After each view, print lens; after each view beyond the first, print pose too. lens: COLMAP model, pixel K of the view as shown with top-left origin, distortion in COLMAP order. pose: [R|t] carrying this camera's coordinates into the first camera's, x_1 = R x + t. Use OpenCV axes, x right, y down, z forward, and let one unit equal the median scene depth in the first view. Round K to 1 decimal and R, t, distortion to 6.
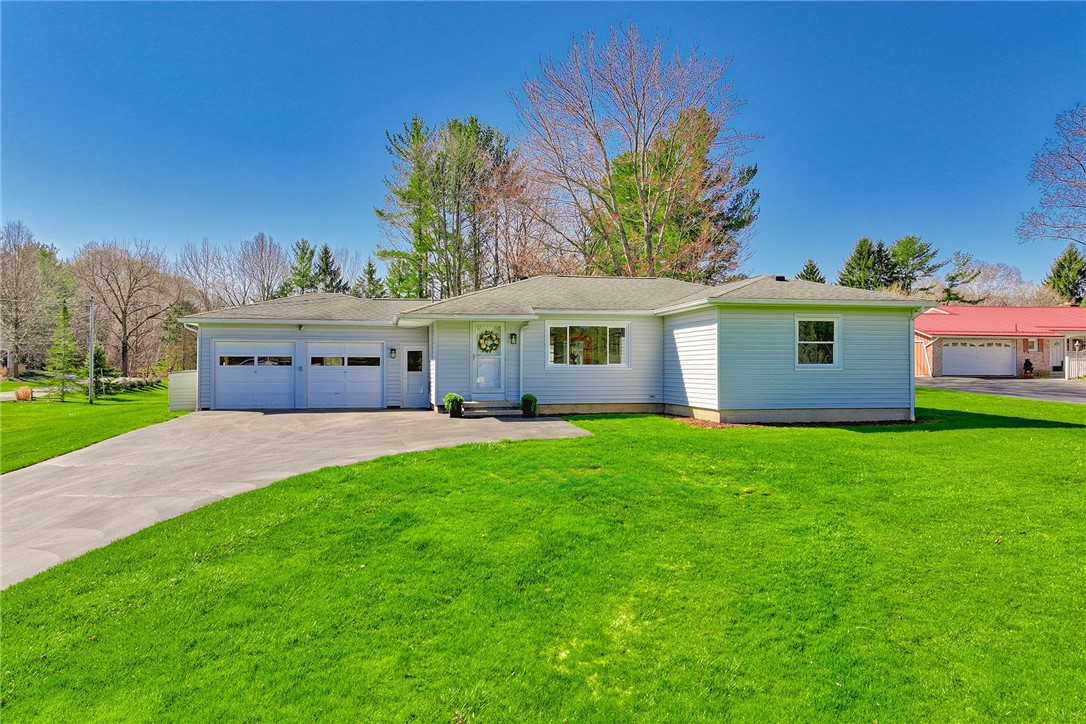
lens RADIAL K [[794.8, 0, 543.0], [0, 794.8, 362.0], [0, 0, 1]] dist [0.000497, 0.003478]
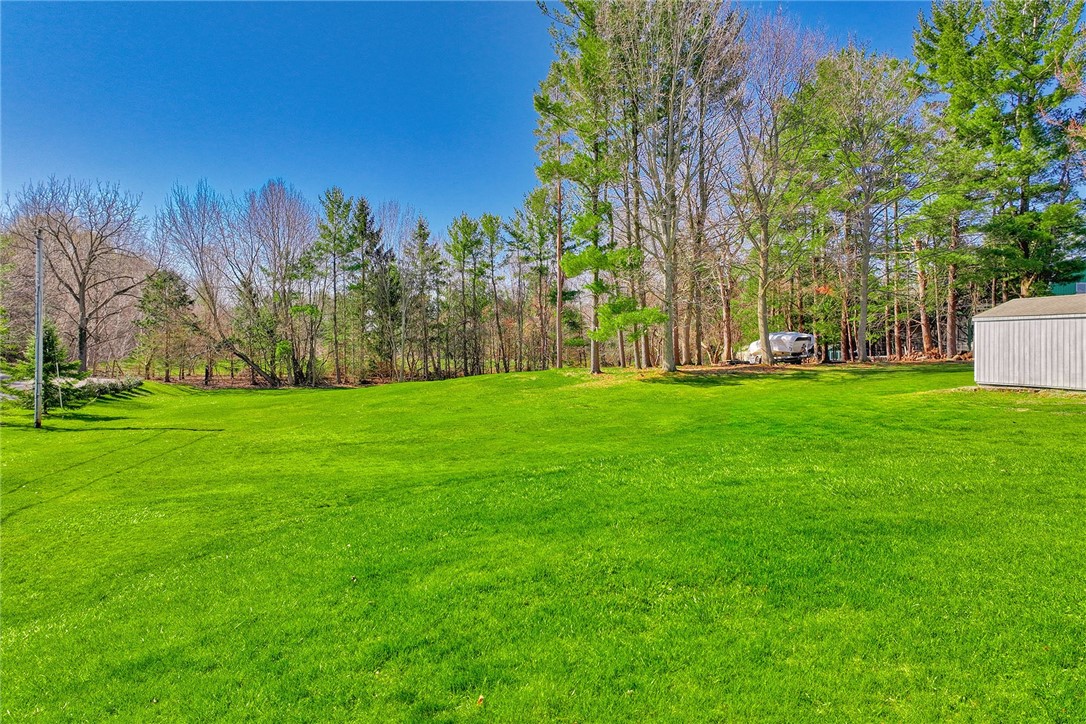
lens RADIAL K [[794.8, 0, 543.0], [0, 794.8, 362.0], [0, 0, 1]] dist [0.000497, 0.003478]
pose [[0.998354, 0.002584, 0.057295, -0.161282], [-0.002657, 0.999996, 0.001191, 0.004023], [-0.057292, -0.001341, 0.998357, 0.276712]]
